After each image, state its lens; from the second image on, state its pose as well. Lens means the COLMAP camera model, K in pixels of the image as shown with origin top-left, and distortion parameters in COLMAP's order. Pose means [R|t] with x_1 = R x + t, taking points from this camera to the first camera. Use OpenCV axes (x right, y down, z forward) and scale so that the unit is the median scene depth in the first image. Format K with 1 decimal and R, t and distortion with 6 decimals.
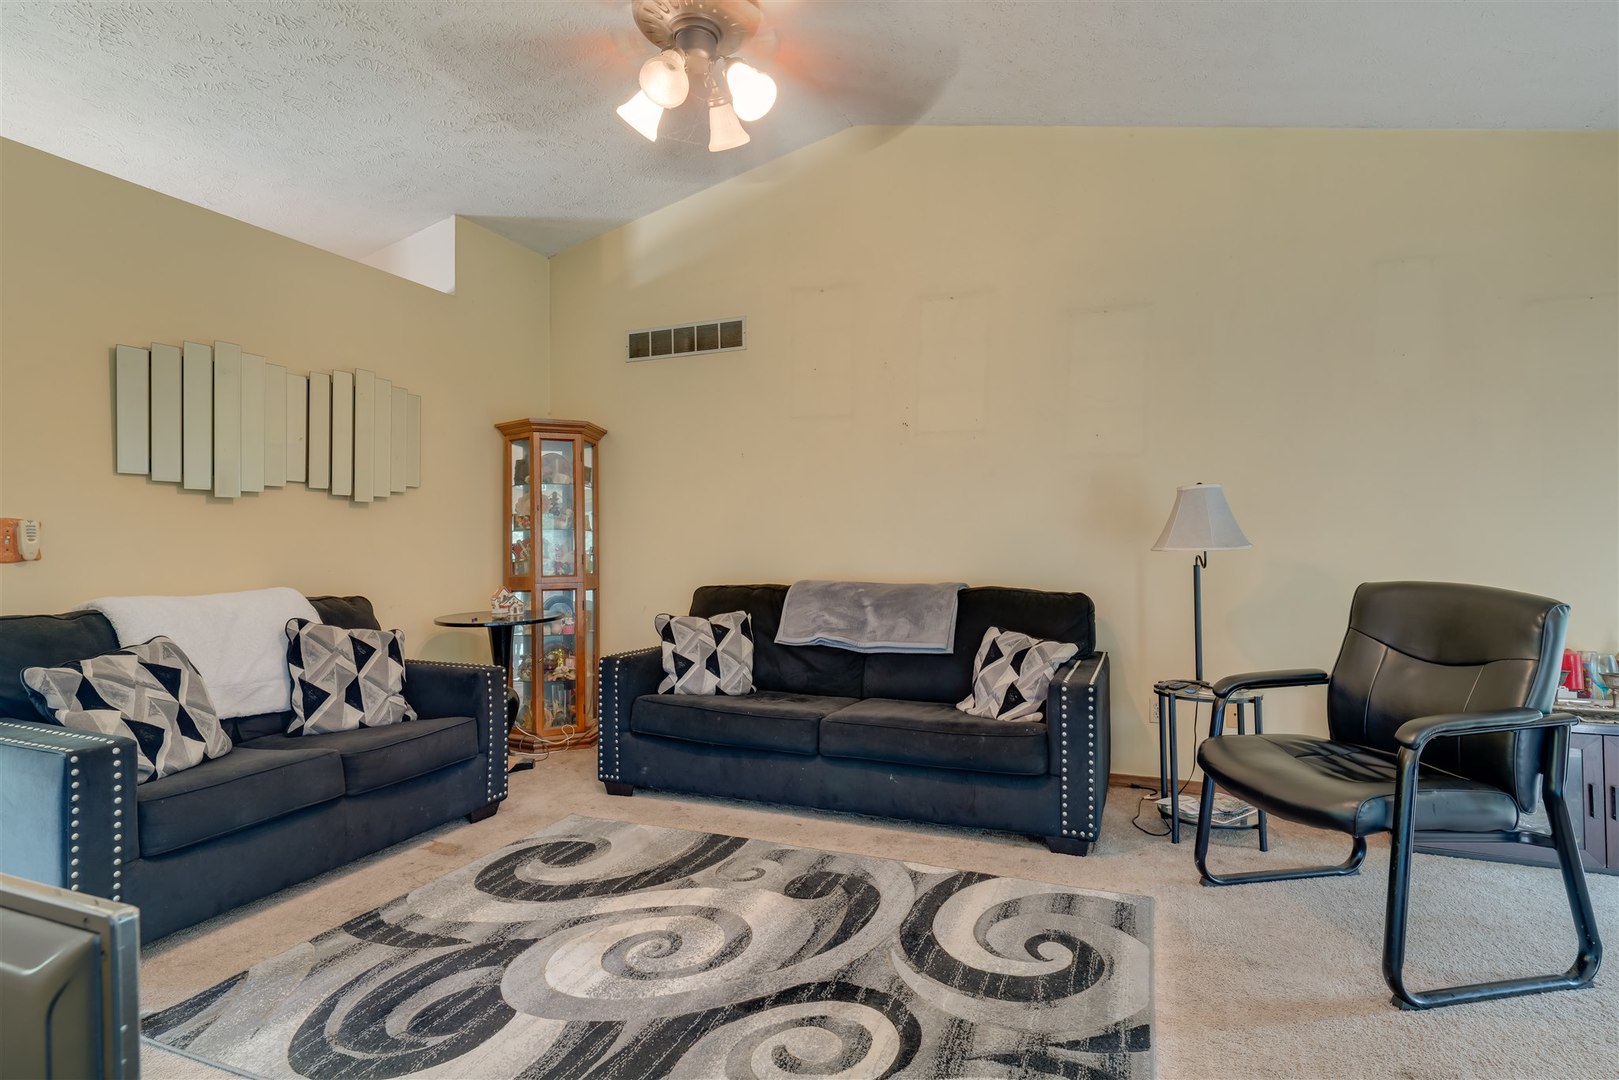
lens RADIAL K [[820.7, 0, 807.9], [0, 820.7, 547.6], [0, 0, 1]] dist [0.004143, 0.000020]
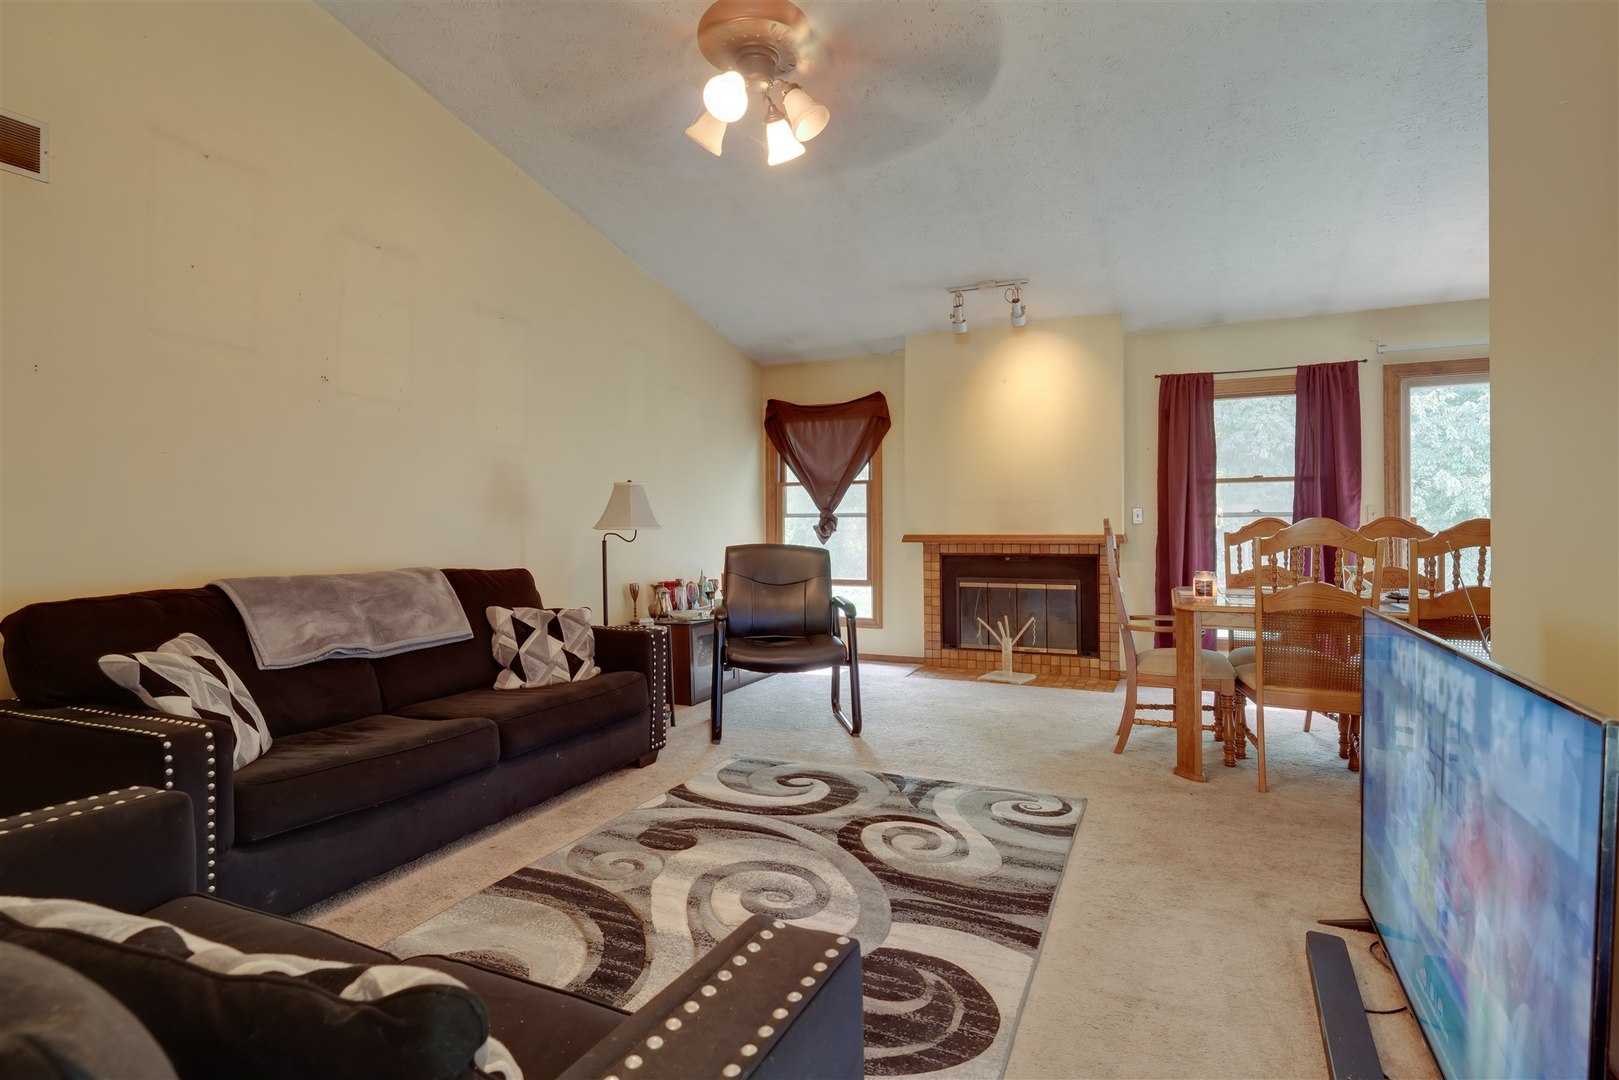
lens RADIAL K [[832.6, 0, 814.7], [0, 832.6, 526.4], [0, 0, 1]] dist [-0.000931, -0.000662]
pose [[0.017883, 0.002681, 0.999836, -1.086493], [0.011572, 0.999929, -0.002888, 0.007230], [-0.999773, 0.011622, 0.017851, 0.789733]]
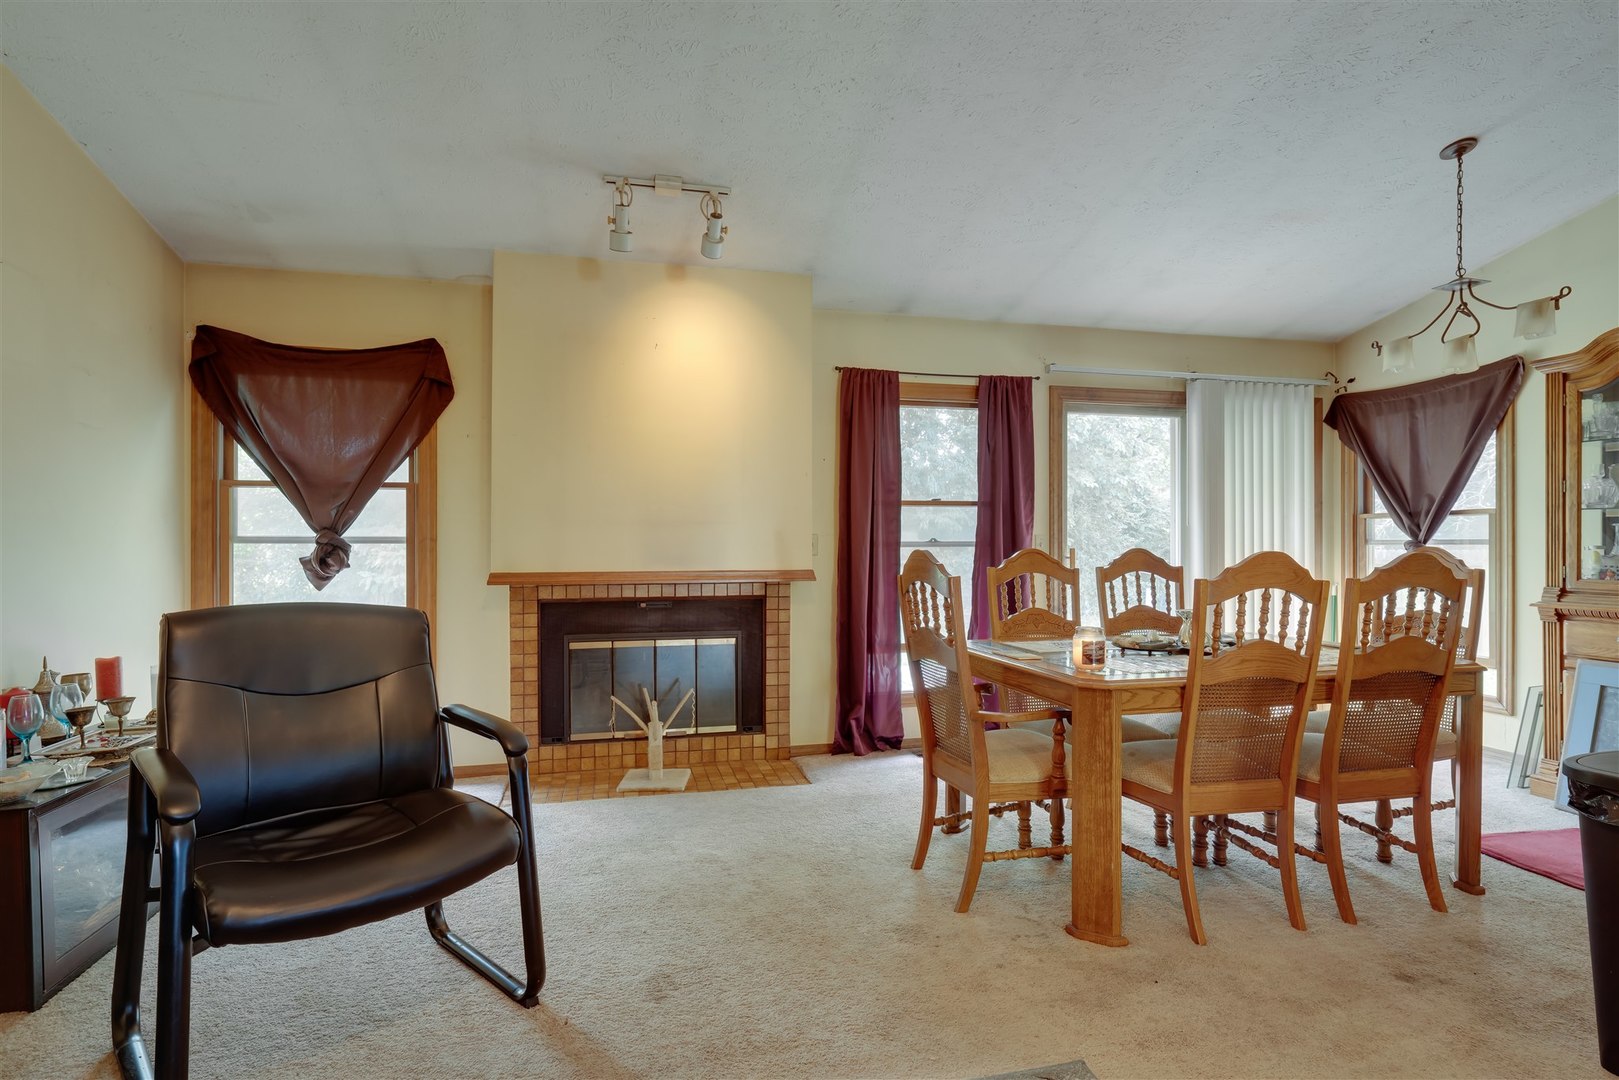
lens RADIAL K [[820.7, 0, 807.9], [0, 820.7, 547.6], [0, 0, 1]] dist [0.004143, 0.000020]
pose [[-0.607021, 0.006579, 0.794659, -0.216185], [0.010895, 0.999941, 0.000044, -0.010988], [-0.794611, 0.008684, -0.607057, 1.004891]]
